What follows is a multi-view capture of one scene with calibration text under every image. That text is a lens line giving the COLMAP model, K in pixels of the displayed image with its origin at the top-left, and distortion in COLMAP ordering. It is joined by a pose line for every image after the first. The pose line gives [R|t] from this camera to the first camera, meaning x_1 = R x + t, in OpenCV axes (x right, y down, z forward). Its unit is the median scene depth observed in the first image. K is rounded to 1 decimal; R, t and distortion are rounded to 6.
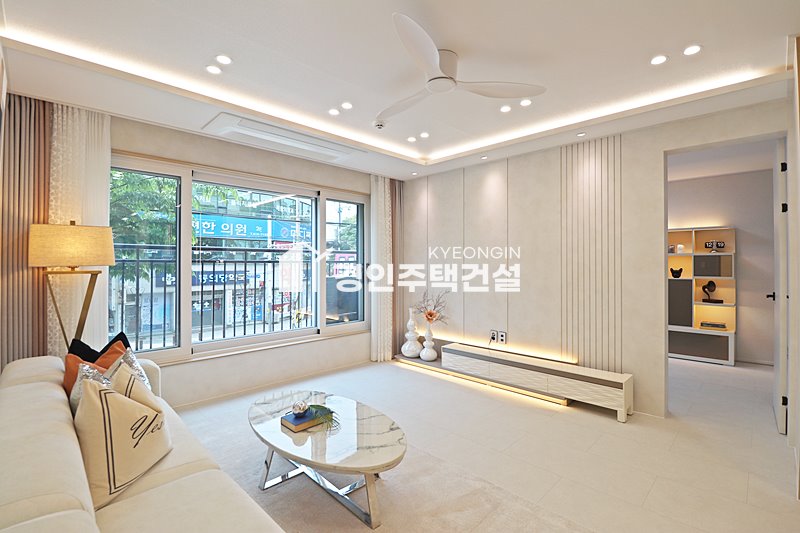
lens RADIAL K [[372.5, 0, 402.7], [0, 372.5, 269.8], [0, 0, 1]] dist [-0.012431, -0.002791]
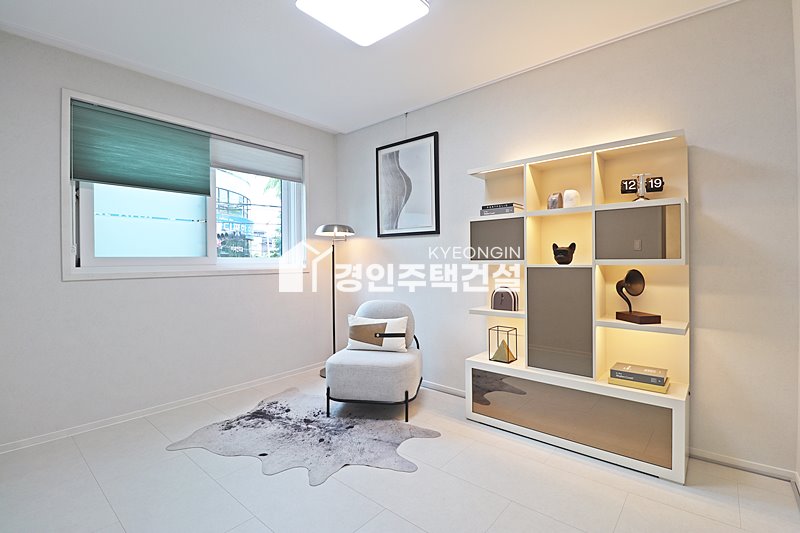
lens RADIAL K [[372.5, 0, 400.6], [0, 372.5, 267.8], [0, 0, 1]] dist [-0.012431, -0.002791]
pose [[0.996997, -0.010685, 0.076695, 0.535898], [0.009895, 0.999894, 0.010668, 0.020493], [-0.076801, -0.009877, 0.996998, 0.596130]]
